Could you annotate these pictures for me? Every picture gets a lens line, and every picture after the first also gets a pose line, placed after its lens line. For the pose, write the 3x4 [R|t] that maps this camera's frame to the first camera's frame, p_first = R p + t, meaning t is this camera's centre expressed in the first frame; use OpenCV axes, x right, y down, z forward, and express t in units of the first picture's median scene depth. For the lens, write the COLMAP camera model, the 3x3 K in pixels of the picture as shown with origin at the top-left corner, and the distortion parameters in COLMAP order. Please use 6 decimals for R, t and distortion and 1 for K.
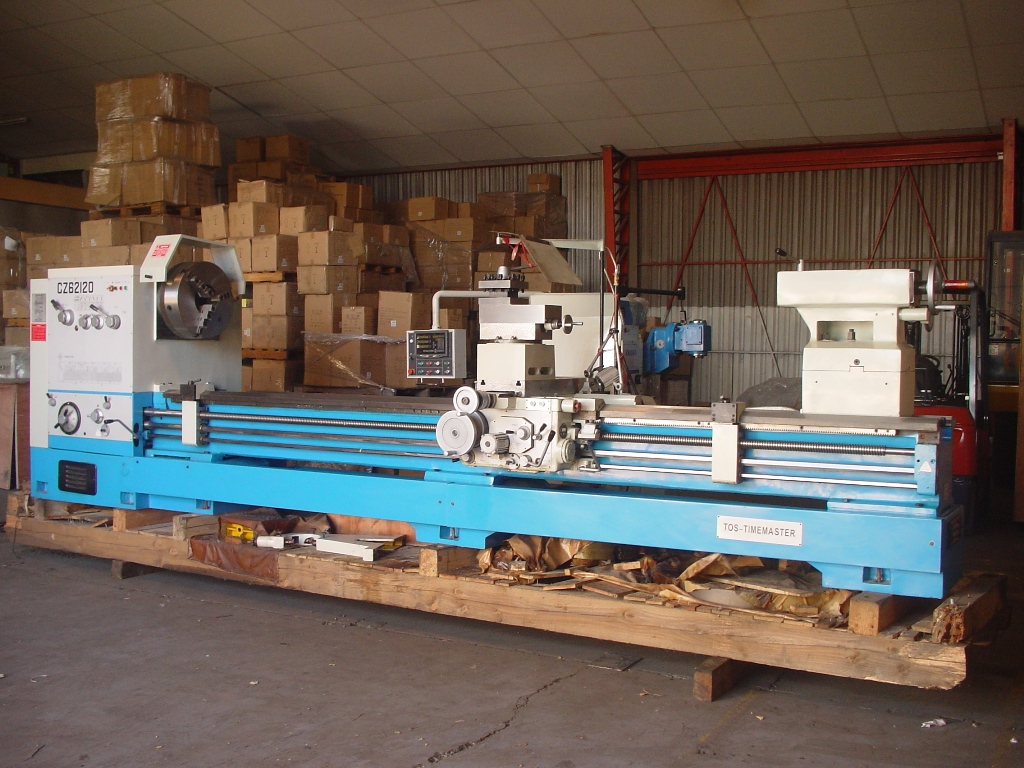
lens RADIAL K [[1139.4, 0, 512.3], [0, 1139.4, 421.9], [0, 0, 1]] dist [-0.106413, 0.138124]
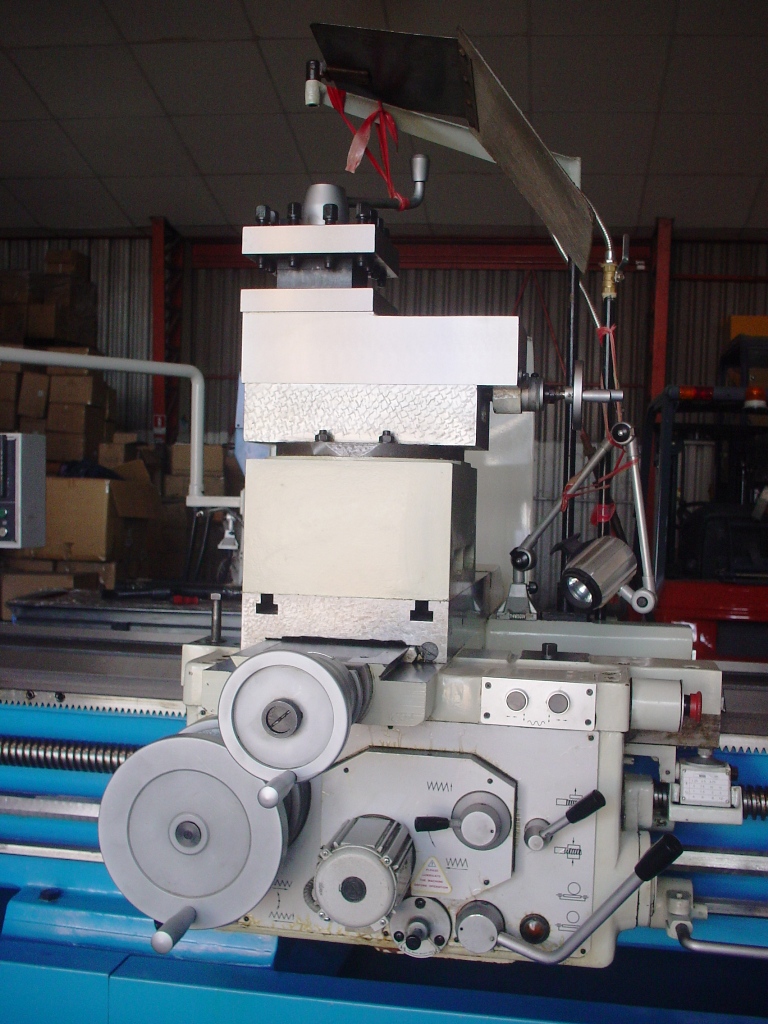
lens RADIAL K [[1139.4, 0, 384.0], [0, 1139.4, 512.0], [0, 0, 1]] dist [-0.106413, 0.138124]
pose [[0.939433, 0.011268, 0.342549, -0.070770], [0.003452, 0.999098, -0.042333, -0.034974], [-0.342716, 0.040952, 0.938546, 0.581809]]
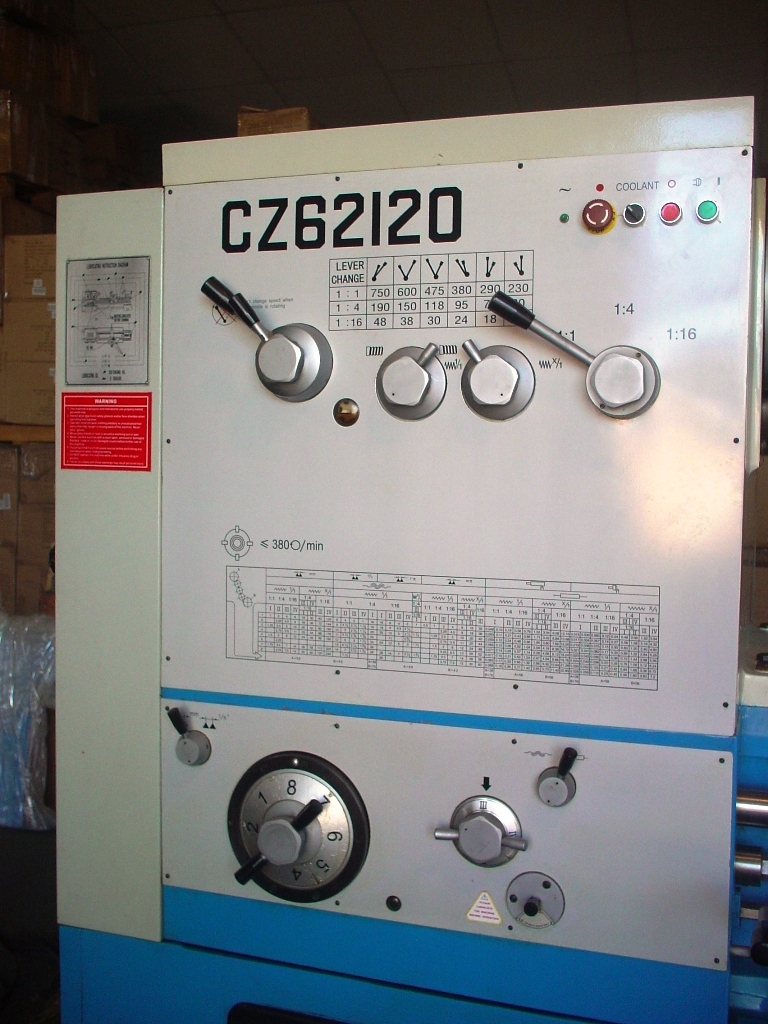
lens RADIAL K [[1139.4, 0, 384.0], [0, 1139.4, 512.0], [0, 0, 1]] dist [-0.106413, 0.138124]
pose [[0.980138, -0.015550, 0.197707, -0.419131], [0.015664, 0.999877, 0.000984, -0.064044], [-0.197698, 0.002132, 0.980261, 0.780675]]
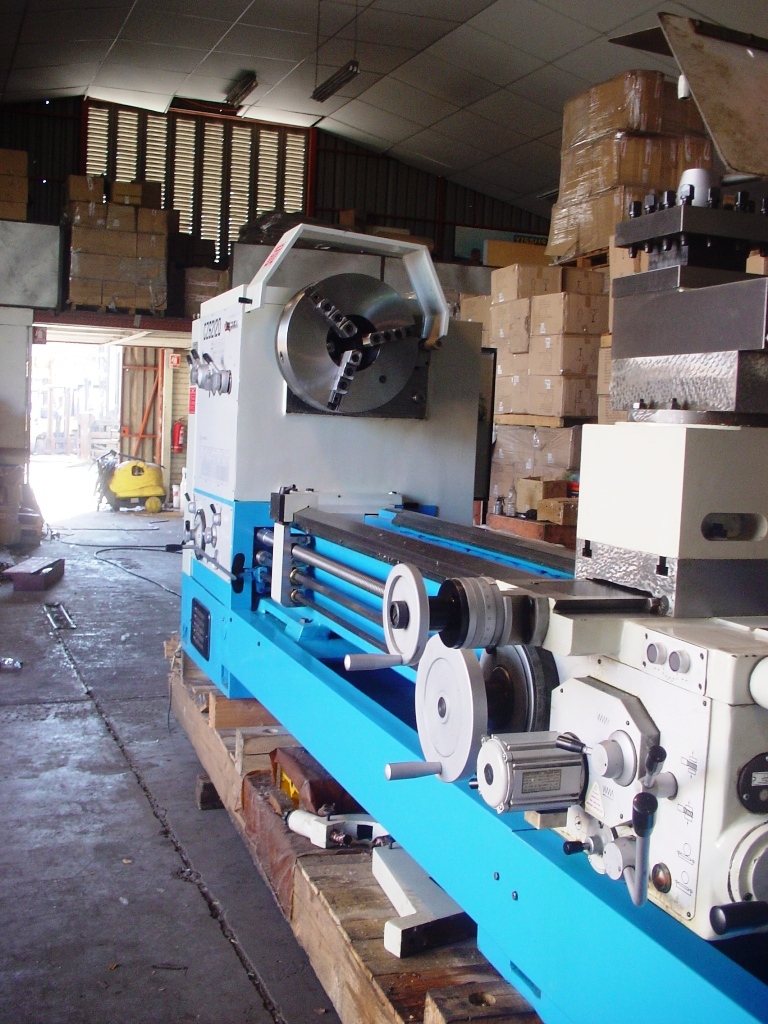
lens RADIAL K [[1139.4, 0, 384.0], [0, 1139.4, 512.0], [0, 0, 1]] dist [-0.106413, 0.138124]
pose [[0.766365, 0.072117, -0.638344, 0.099188], [-0.078966, 0.996718, 0.017801, -0.035813], [0.637533, 0.036765, 0.769545, 0.570427]]
